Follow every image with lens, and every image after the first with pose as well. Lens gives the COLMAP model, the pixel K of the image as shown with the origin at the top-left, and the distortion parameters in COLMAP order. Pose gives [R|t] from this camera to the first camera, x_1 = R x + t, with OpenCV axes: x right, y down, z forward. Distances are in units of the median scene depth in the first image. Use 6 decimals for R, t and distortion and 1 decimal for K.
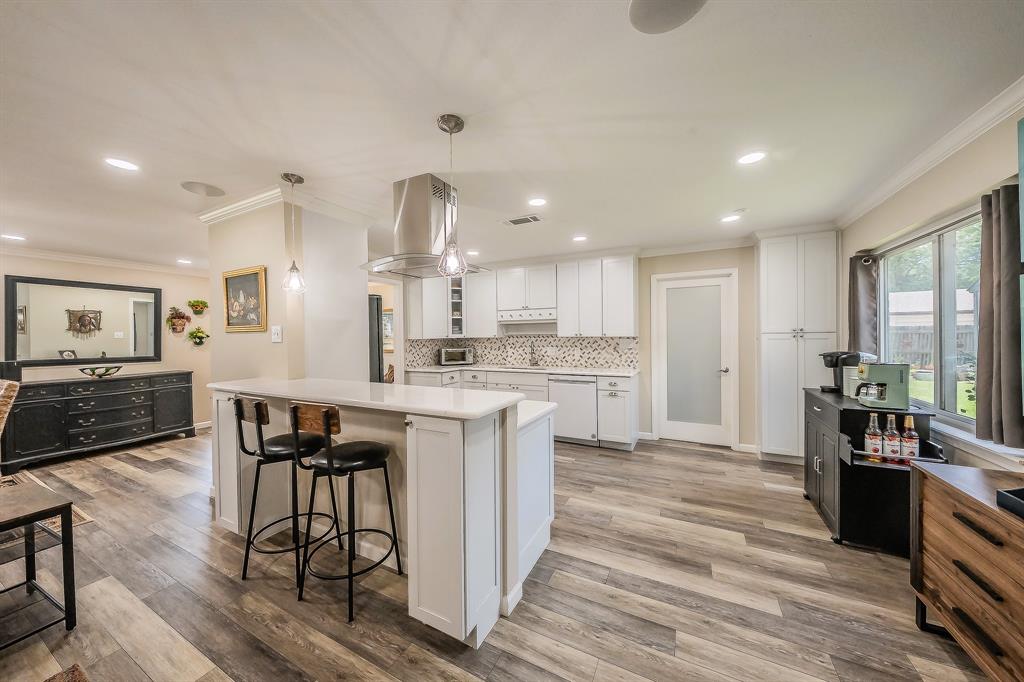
lens RADIAL K [[351.6, 0, 512.4], [0, 351.6, 330.0], [0, 0, 1]] dist [-0.007252, 0.001200]
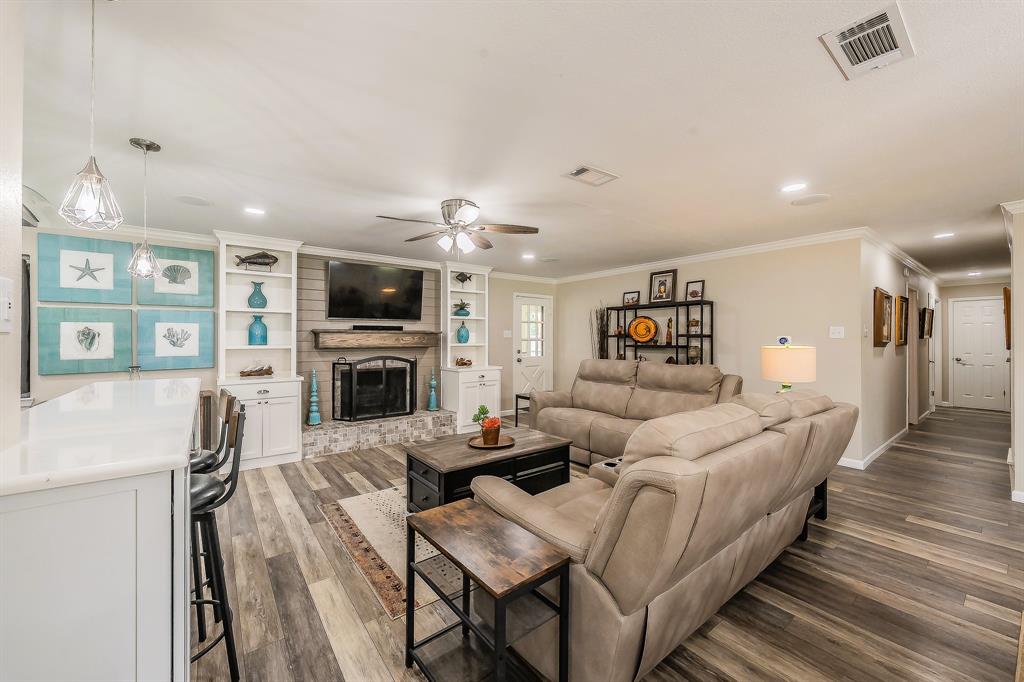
lens RADIAL K [[399.0, 0, 518.4], [0, 399.0, 336.3], [0, 0, 1]] dist [0.000158, 0.000417]
pose [[-0.905366, 0.014518, 0.424384, -0.724182], [0.006460, 0.999771, -0.020420, 0.028702], [-0.424583, -0.015746, -0.905252, 0.667293]]
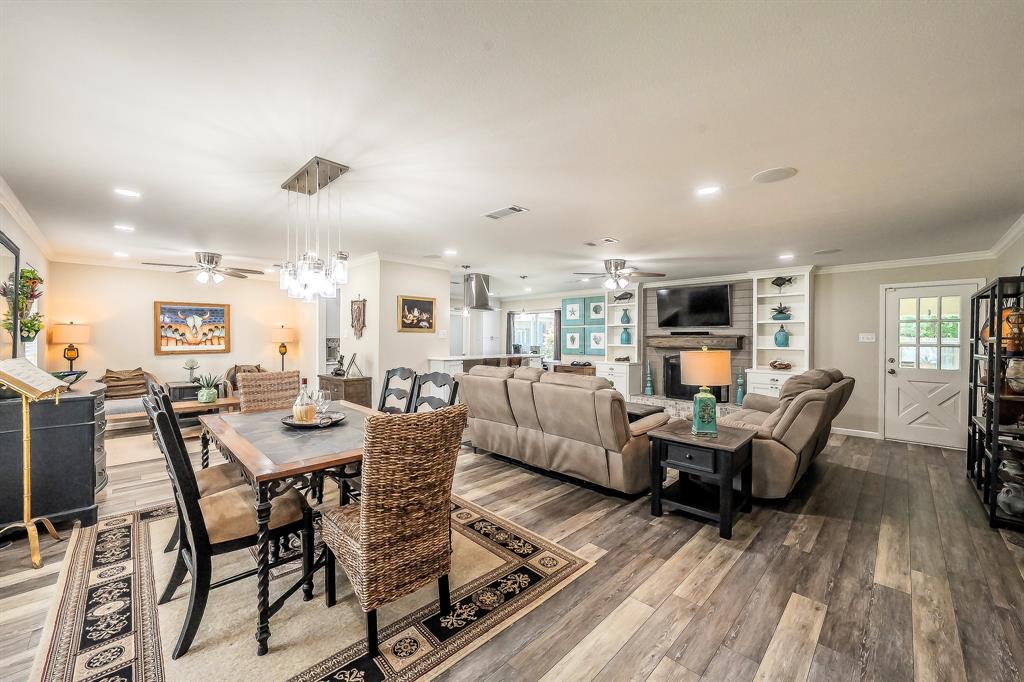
lens RADIAL K [[399.0, 0, 499.2], [0, 399.0, 338.8], [0, 0, 1]] dist [0.000158, 0.000417]
pose [[0.322800, 0.015298, 0.946344, -1.597885], [-0.022927, 0.999702, -0.008341, 0.029239], [-0.946190, -0.019004, 0.323054, -0.019369]]
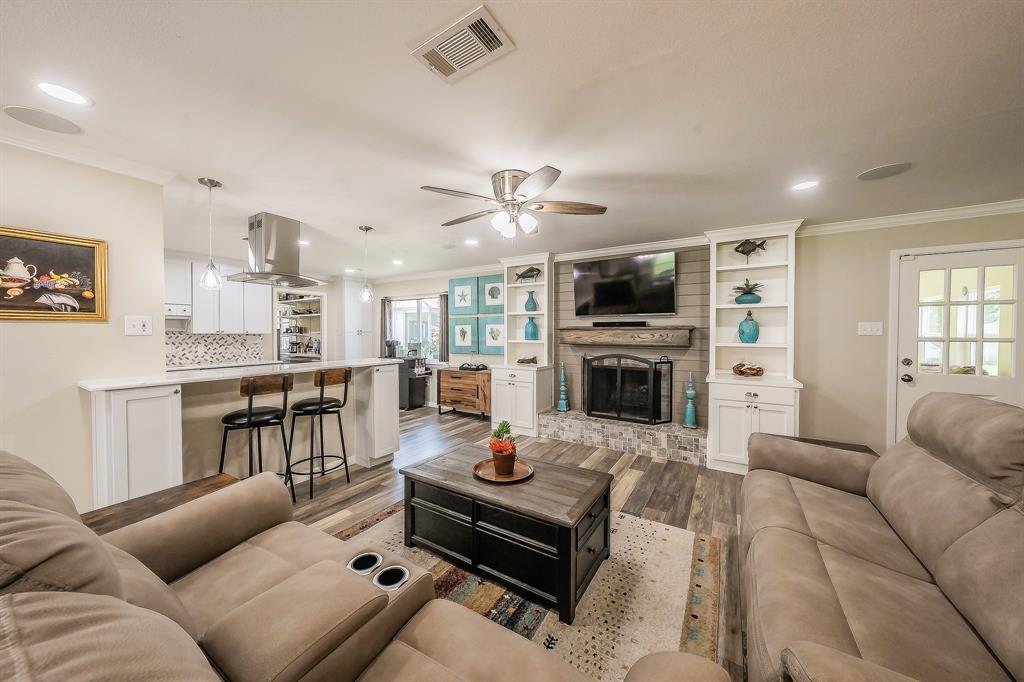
lens RADIAL K [[351.6, 0, 502.2], [0, 351.6, 338.7], [0, 0, 1]] dist [-0.007252, 0.001200]
pose [[0.099310, -0.005438, 0.995042, -0.858516], [-0.013685, 0.999883, 0.006830, 0.015674], [-0.994962, -0.014295, 0.099223, 0.002835]]
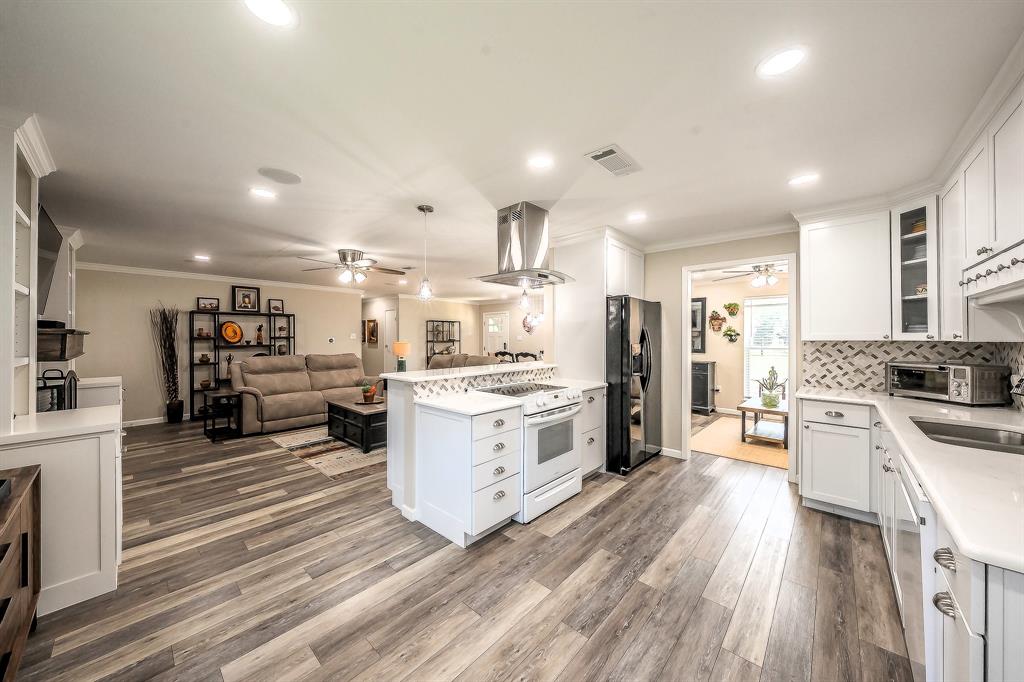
lens RADIAL K [[361.1, 0, 496.2], [0, 361.1, 342.8], [0, 0, 1]] dist [0.004552, -0.000370]
pose [[-0.294999, 0.026393, -0.955133, 0.531041], [0.015981, 0.999615, 0.022687, 0.007830], [0.955364, -0.008571, -0.295307, 0.724179]]
